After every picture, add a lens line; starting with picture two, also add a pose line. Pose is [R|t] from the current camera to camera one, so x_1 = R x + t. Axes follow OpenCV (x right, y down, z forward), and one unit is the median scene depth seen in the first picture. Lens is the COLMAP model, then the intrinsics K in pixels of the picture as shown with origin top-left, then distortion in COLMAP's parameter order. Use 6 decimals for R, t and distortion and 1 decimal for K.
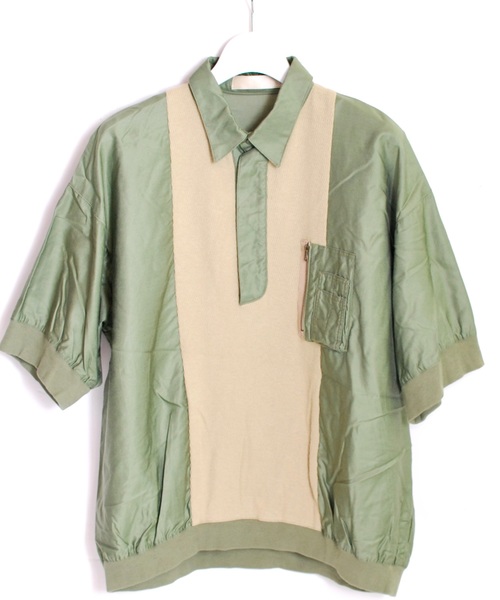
lens RADIAL K [[1469.4, 0, 250.0], [0, 1469.4, 300.0], [0, 0, 1]] dist [-0.128202, 0.004014]
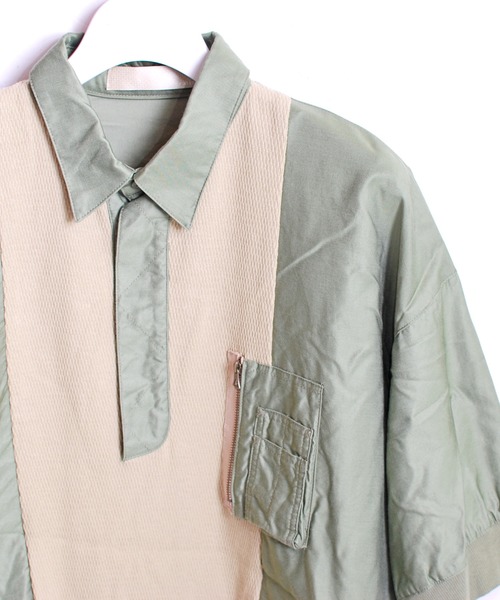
lens RADIAL K [[1469.4, 0, 250.0], [0, 1469.4, 300.0], [0, 0, 1]] dist [-0.128202, 0.004014]
pose [[0.998522, -0.002363, 0.054293, 0.012080], [-0.001278, 0.997757, 0.066927, -0.100281], [-0.054329, -0.066897, 0.996280, 0.425446]]
